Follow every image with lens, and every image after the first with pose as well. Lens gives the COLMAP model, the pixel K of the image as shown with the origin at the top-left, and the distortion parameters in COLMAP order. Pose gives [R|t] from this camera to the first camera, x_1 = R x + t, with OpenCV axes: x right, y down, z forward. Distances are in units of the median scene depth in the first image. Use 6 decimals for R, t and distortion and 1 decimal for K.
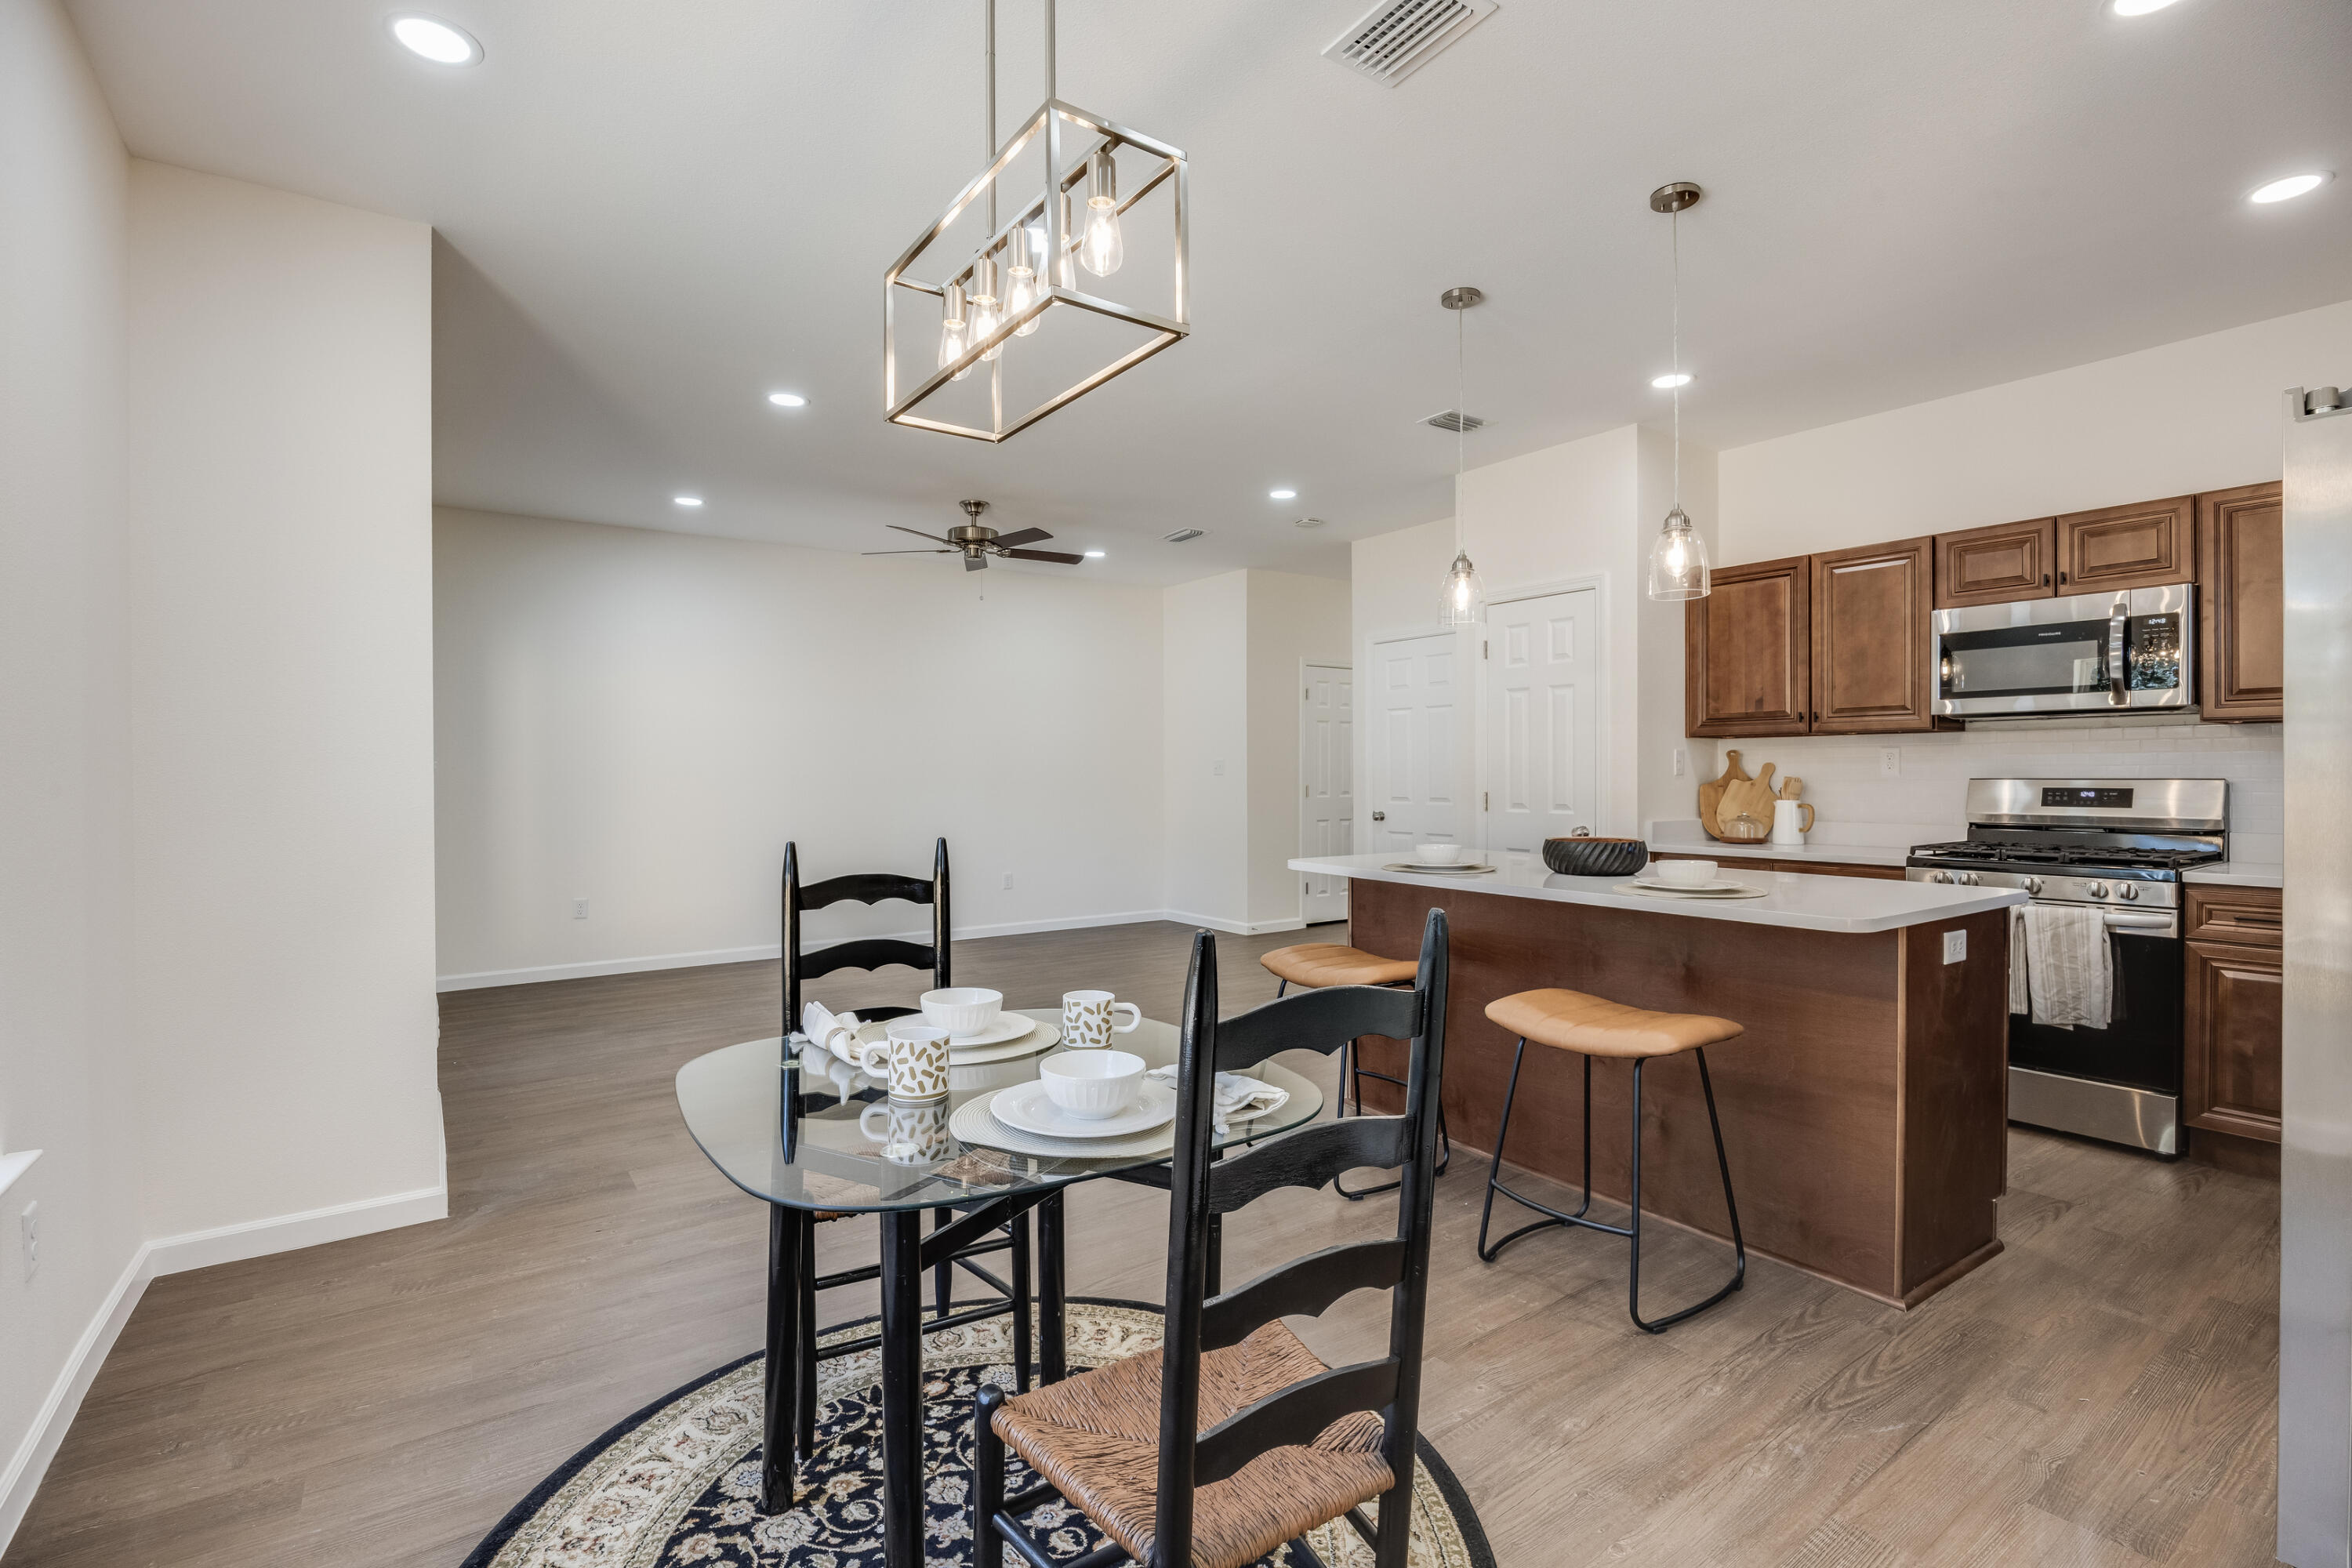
lens RADIAL K [[1076.6, 0, 1175.1], [0, 1076.6, 778.1], [0, 0, 1]] dist [-0.012849, -0.000046]
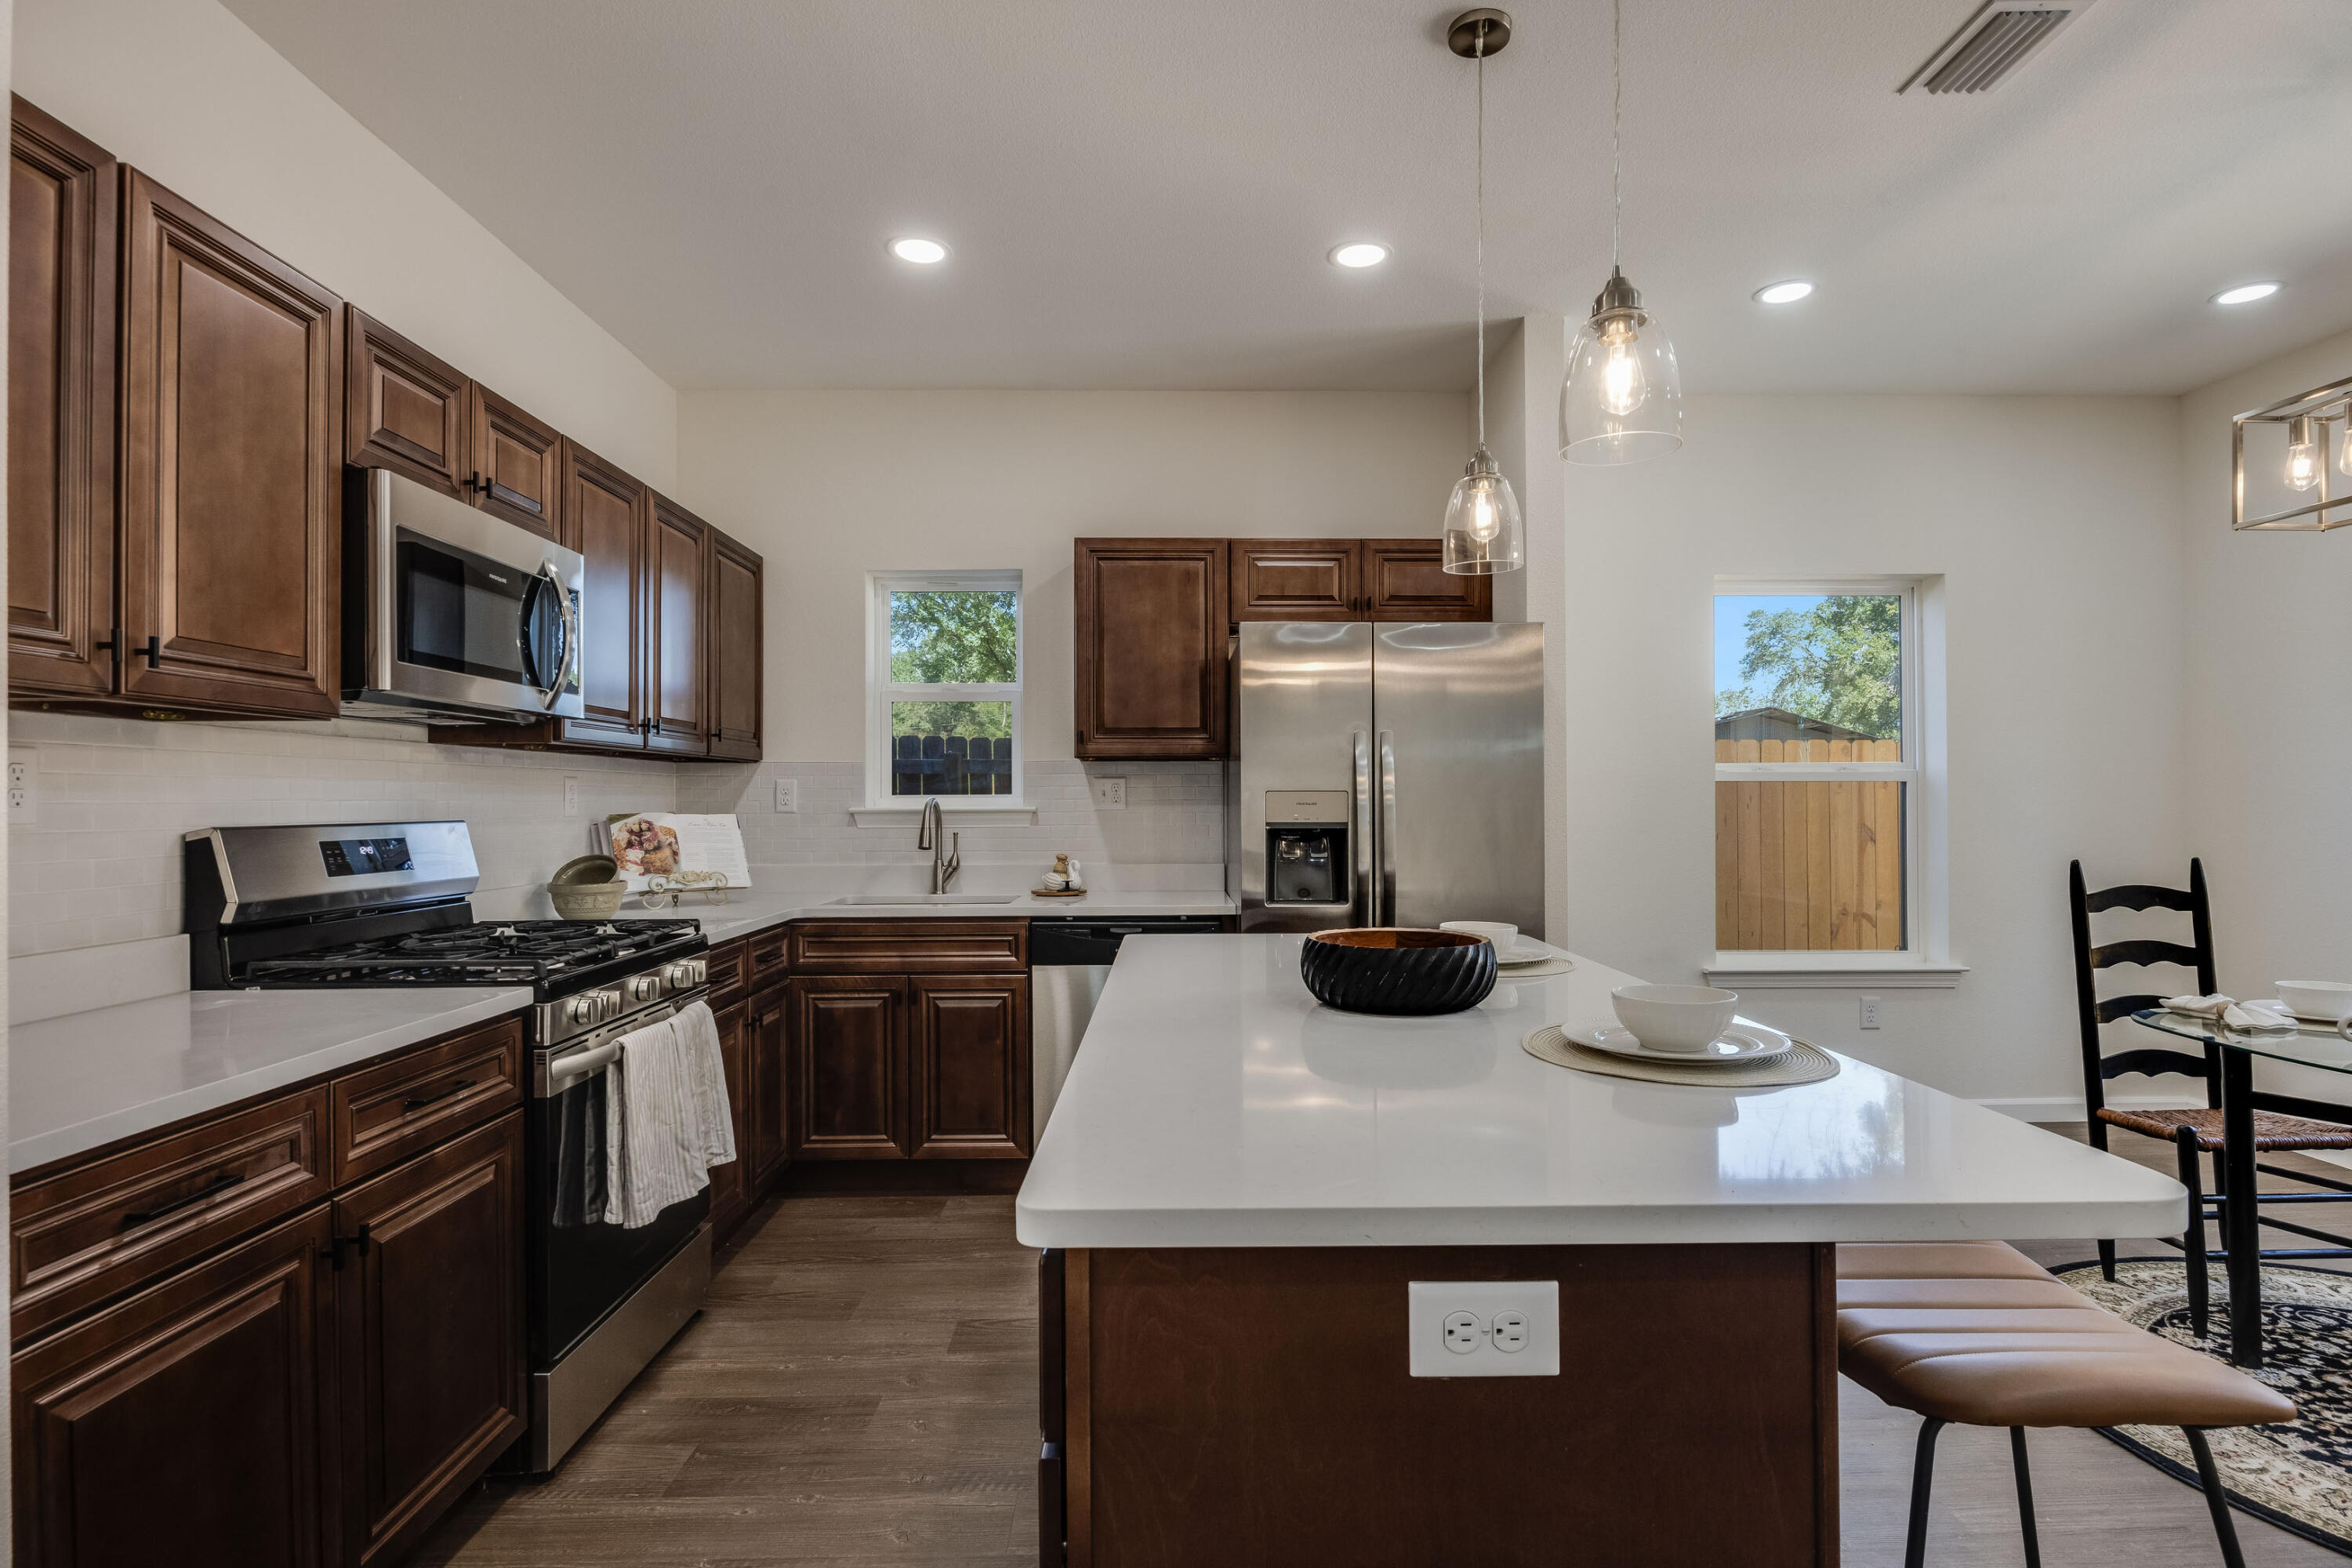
lens RADIAL K [[1167.3, 0, 1180.3], [0, 1167.3, 791.5], [0, 0, 1]] dist [-0.008232, 0.000620]
pose [[-0.828494, 0.012942, 0.559849, 0.139796], [0.011050, 0.999916, -0.006764, -0.007631], [-0.559889, 0.000582, -0.828567, 1.272358]]
